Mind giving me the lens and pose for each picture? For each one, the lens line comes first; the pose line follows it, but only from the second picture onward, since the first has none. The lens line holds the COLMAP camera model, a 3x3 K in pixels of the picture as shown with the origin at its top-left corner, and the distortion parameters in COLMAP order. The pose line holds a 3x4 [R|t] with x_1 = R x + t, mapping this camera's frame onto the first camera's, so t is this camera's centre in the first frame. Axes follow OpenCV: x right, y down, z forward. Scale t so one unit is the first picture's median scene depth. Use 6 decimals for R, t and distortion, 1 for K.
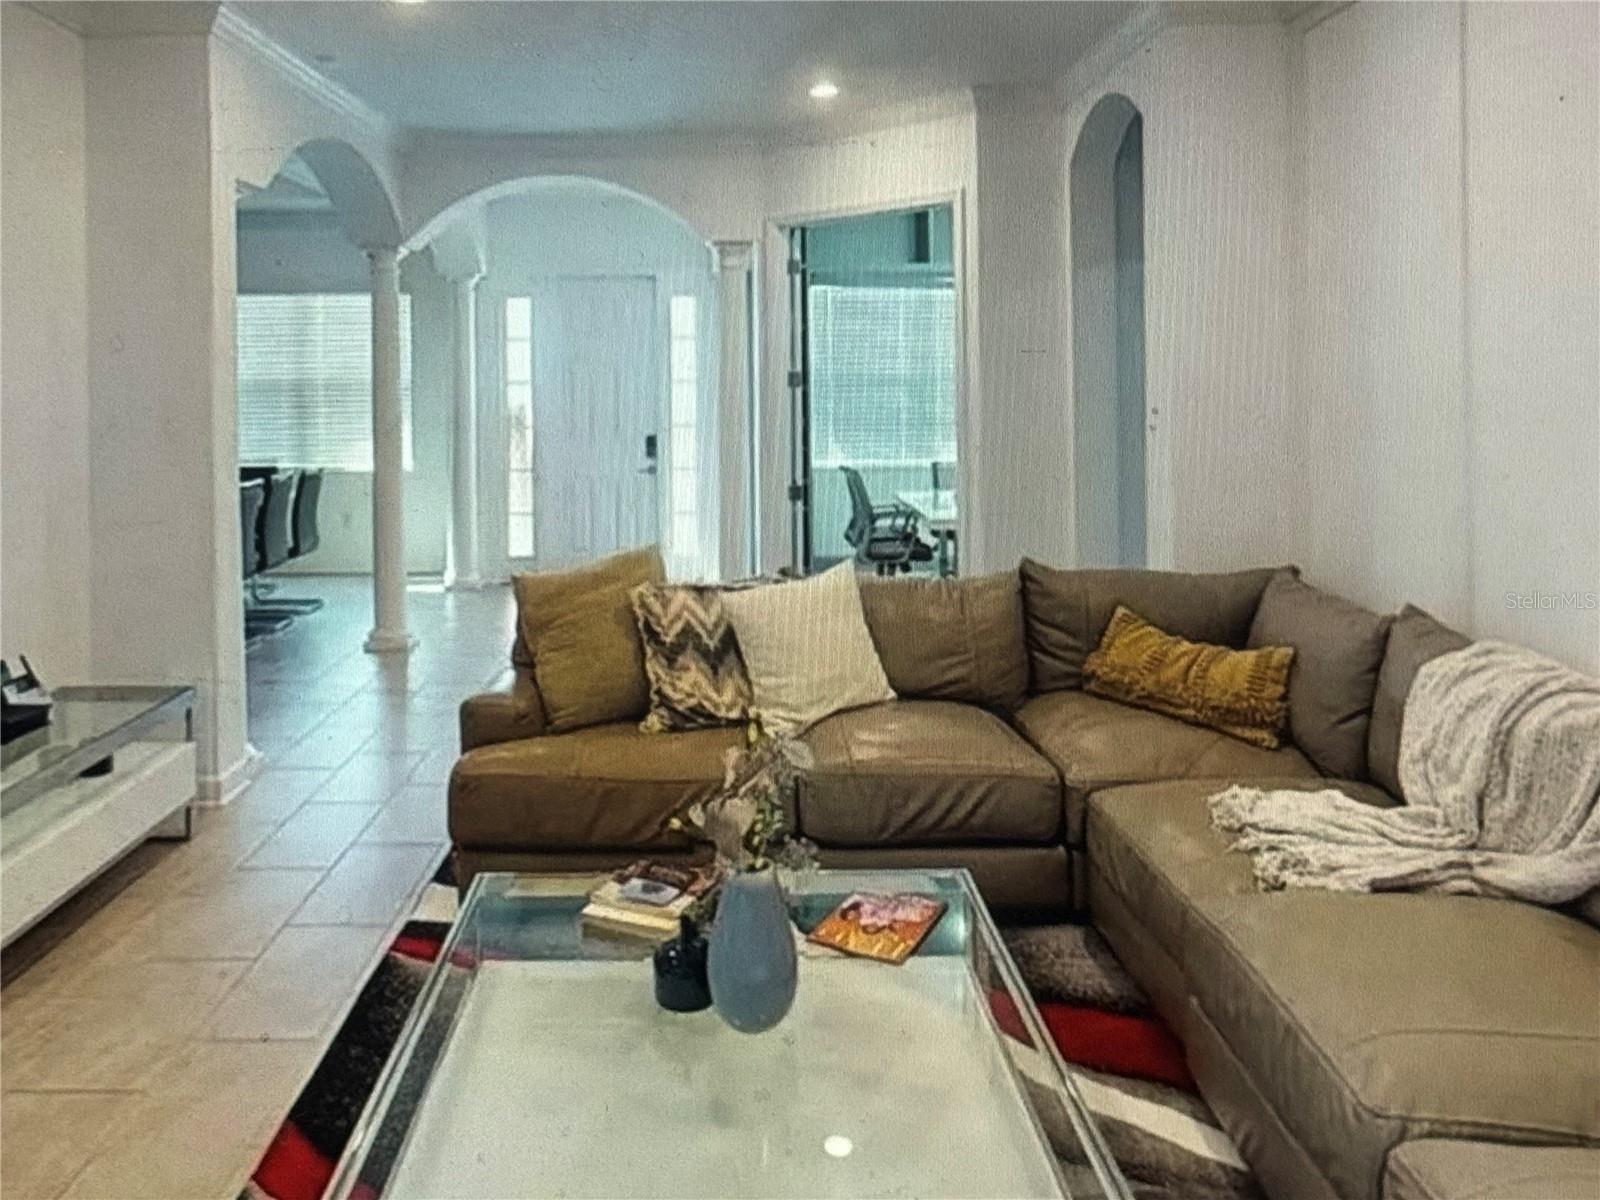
lens RADIAL K [[4169.8, 0, 799.9], [0, 4169.8, 598.3], [0, 0, 1]] dist [0.020840, 0.000000]
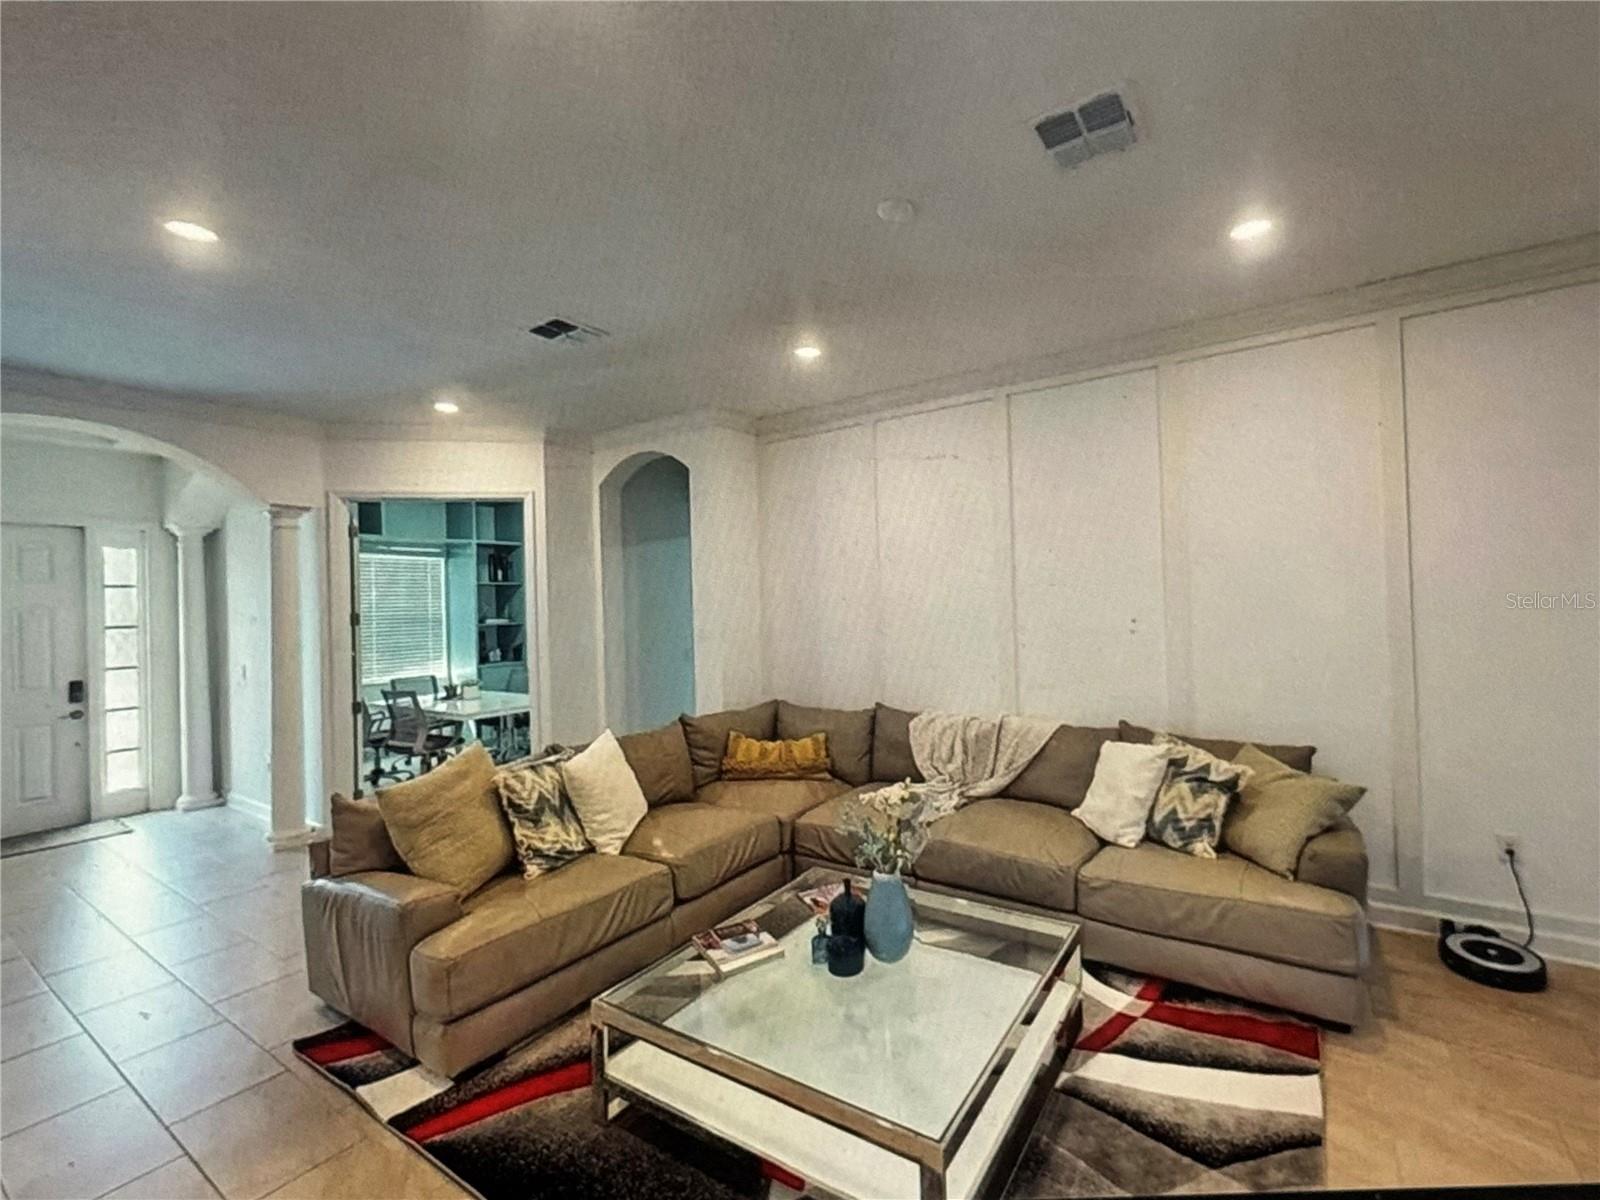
lens RADIAL K [[4169.8, 0, 800.0], [0, 4169.8, 601.1], [0, 0, 1]] dist [0.020840, 0.000000]
pose [[-0.698653, 0.028389, 0.714897, -1.062834], [0.071272, 0.997004, 0.030061, -0.091203], [-0.711902, 0.071954, -0.698583, 1.888302]]
